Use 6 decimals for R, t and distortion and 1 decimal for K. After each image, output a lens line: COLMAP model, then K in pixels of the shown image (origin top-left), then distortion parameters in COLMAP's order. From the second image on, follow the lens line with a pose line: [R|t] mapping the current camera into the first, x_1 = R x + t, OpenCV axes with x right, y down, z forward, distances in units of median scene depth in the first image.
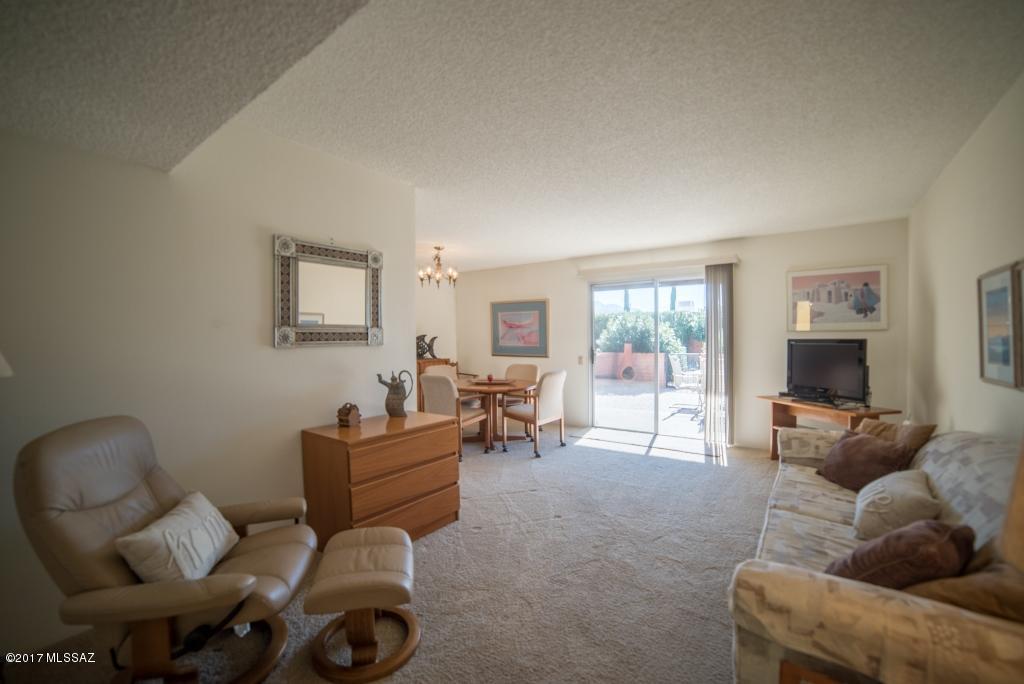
lens RADIAL K [[425.1, 0, 512.0], [0, 425.1, 342.0], [0, 0, 1]] dist [-0.111867, 0.039117]
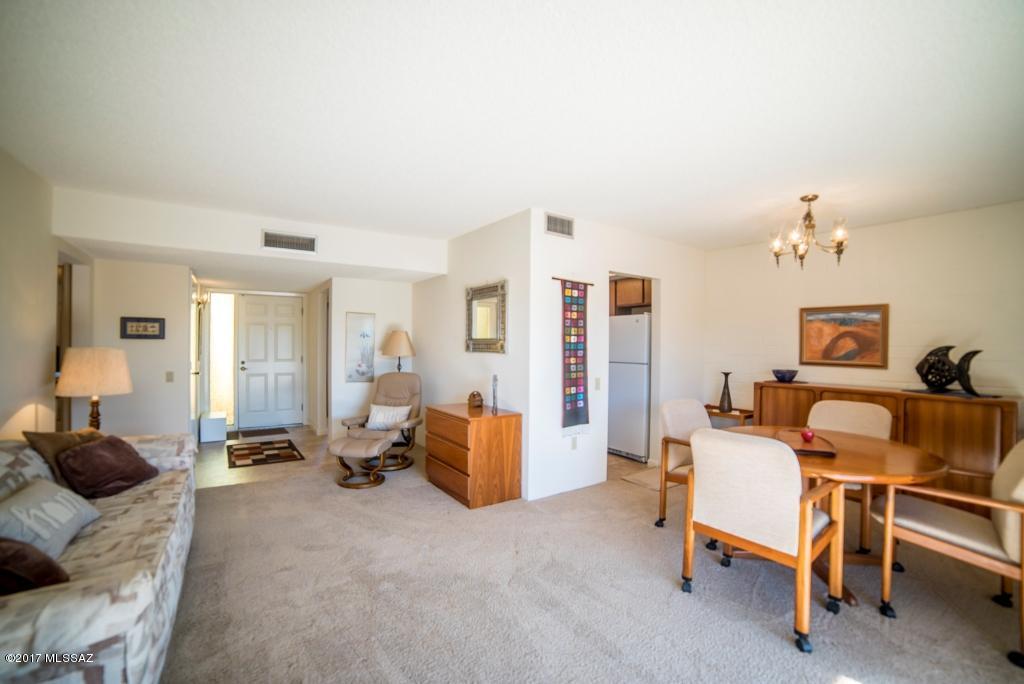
lens RADIAL K [[425.1, 0, 512.0], [0, 425.1, 342.0], [0, 0, 1]] dist [-0.111867, 0.039117]
pose [[-0.330905, 0.000660, -0.943664, 0.591393], [-0.015443, 0.999862, 0.006114, -0.024117], [0.943538, 0.016596, -0.330850, 0.959301]]
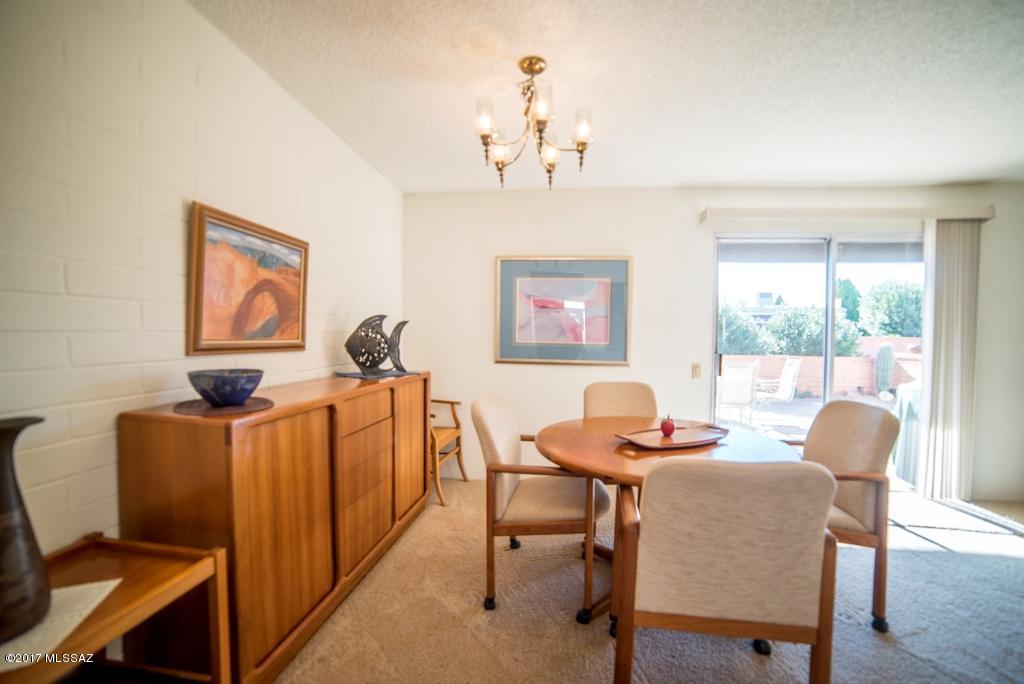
lens RADIAL K [[425.1, 0, 512.0], [0, 425.1, 342.0], [0, 0, 1]] dist [-0.111867, 0.039117]
pose [[0.881649, 0.008484, 0.471829, -0.414894], [-0.012352, 0.999911, 0.005102, 0.007269], [-0.471744, -0.010326, 0.881675, 0.850291]]
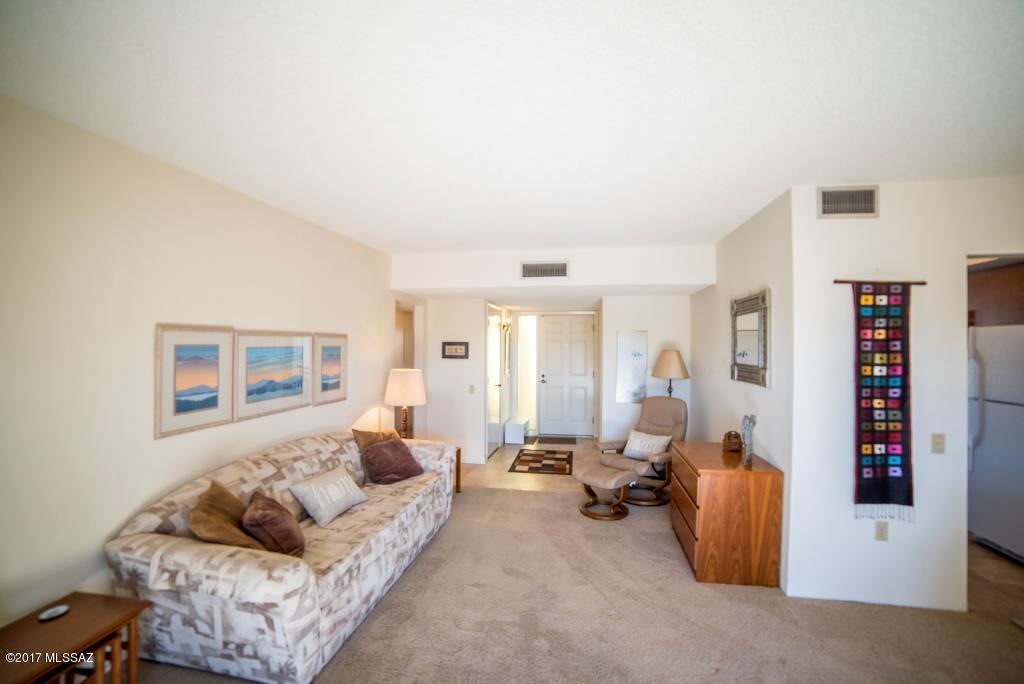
lens RADIAL K [[425.1, 0, 512.0], [0, 425.1, 342.0], [0, 0, 1]] dist [-0.111867, 0.039117]
pose [[-0.899269, -0.002610, -0.437389, 0.406116], [-0.003497, 0.999993, 0.001223, -0.063477], [0.437383, 0.002629, -0.899271, 1.051082]]
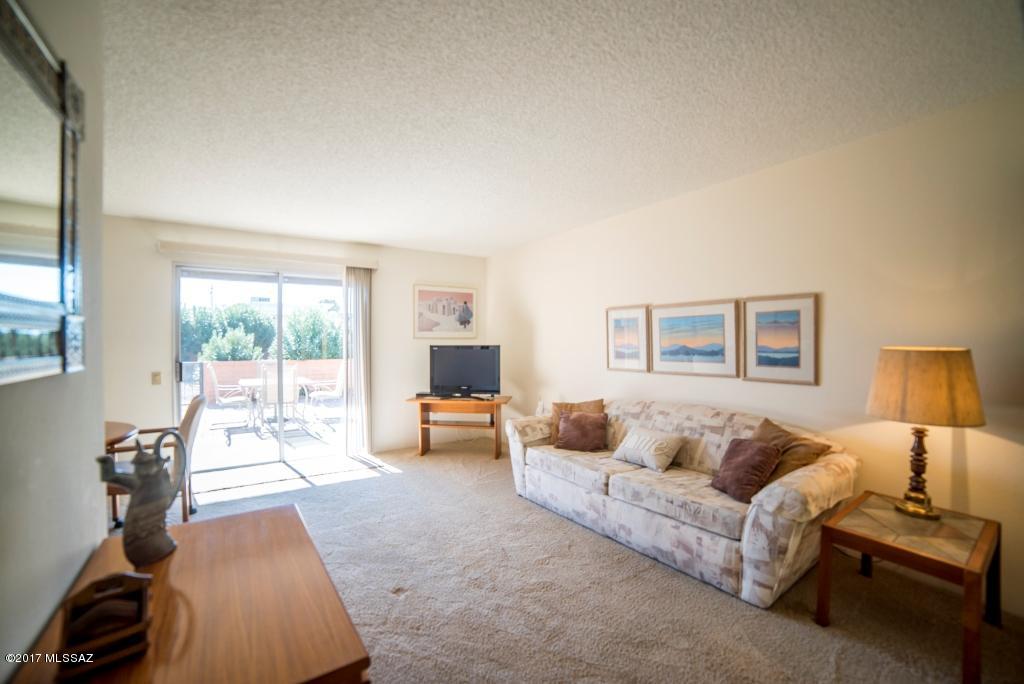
lens RADIAL K [[425.1, 0, 512.0], [0, 425.1, 342.0], [0, 0, 1]] dist [-0.111867, 0.039117]
pose [[0.316736, 0.004208, 0.948505, -0.329861], [0.006928, 0.999953, -0.006750, -0.006289], [-0.948489, 0.008710, 0.316692, 0.383879]]
